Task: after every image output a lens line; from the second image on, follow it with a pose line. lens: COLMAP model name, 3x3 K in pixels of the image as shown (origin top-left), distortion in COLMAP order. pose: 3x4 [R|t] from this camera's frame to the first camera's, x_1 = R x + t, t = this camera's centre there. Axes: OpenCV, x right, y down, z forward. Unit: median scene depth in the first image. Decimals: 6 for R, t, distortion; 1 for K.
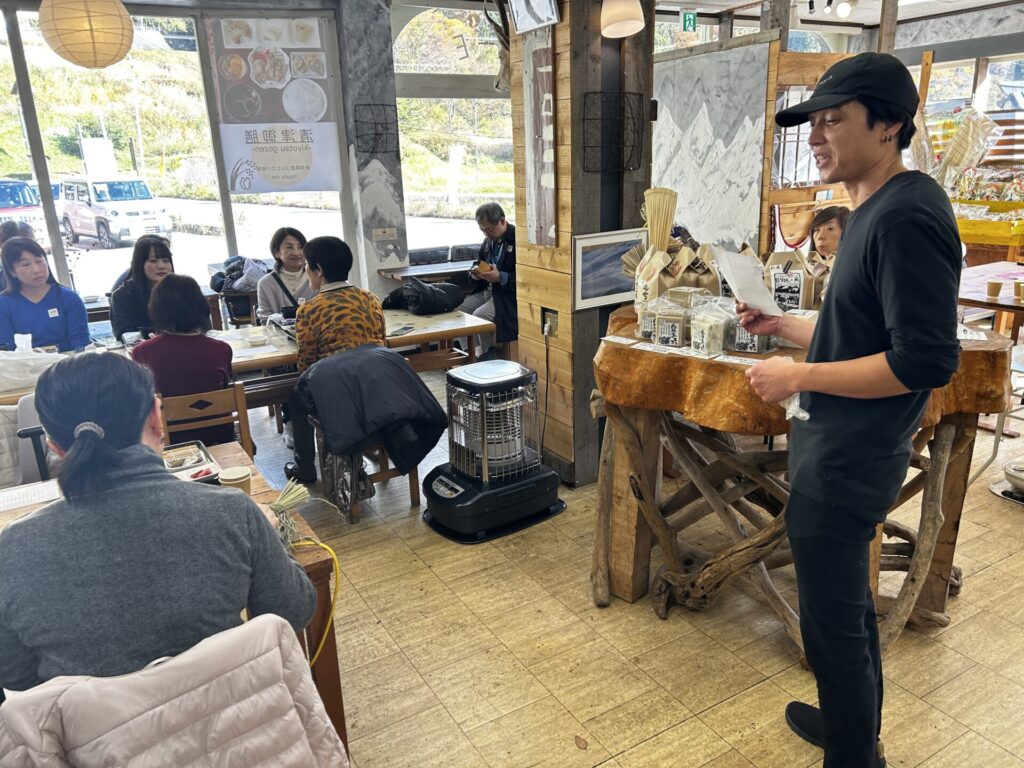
lens RADIAL K [[778.6, 0, 508.0], [0, 778.6, 390.2], [0, 0, 1]] dist [0.046534, -0.051660]
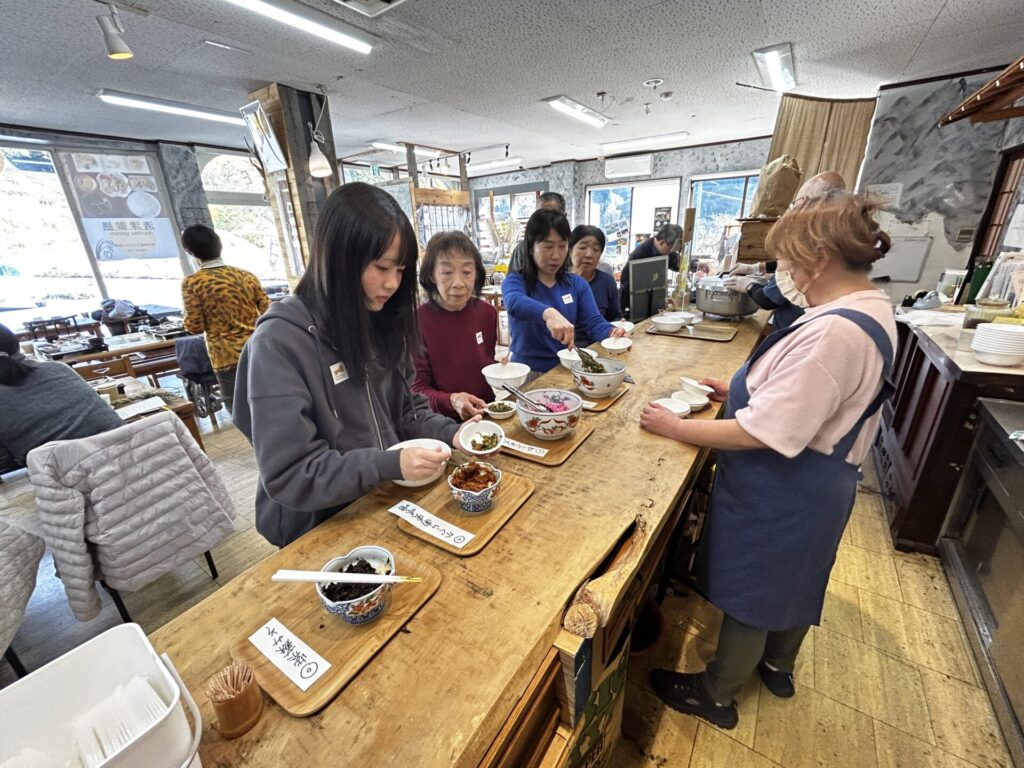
lens RADIAL K [[420.4, 0, 514.1], [0, 420.4, 379.9], [0, 0, 1]] dist [-0.006465, 0.001528]
pose [[0.902786, -0.141952, 0.405989, 0.043697], [0.132163, 0.989852, 0.052210, 0.066144], [-0.409280, 0.006522, 0.912385, -0.155333]]
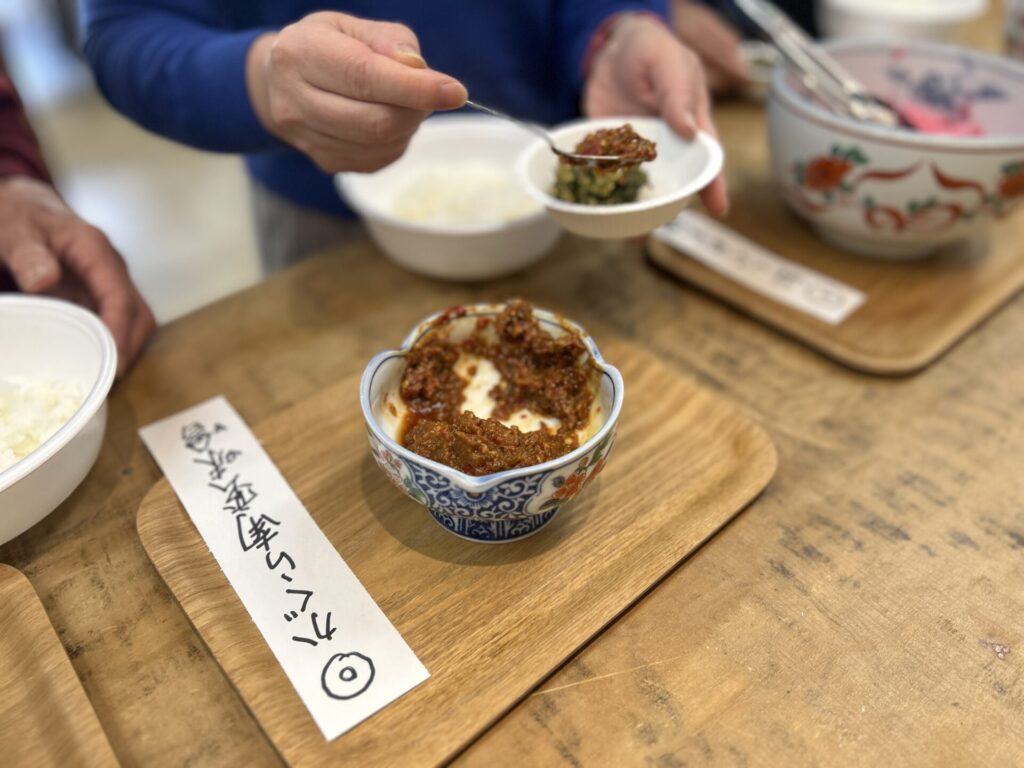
lens RADIAL K [[778.6, 0, 505.9], [0, 778.6, 391.1], [0, 0, 1]] dist [0.046534, -0.051660]
pose [[0.990660, -0.070537, 0.116696, 0.082886], [0.019376, 0.919943, 0.391573, 0.085608], [-0.134974, -0.385654, 0.912717, -0.060884]]
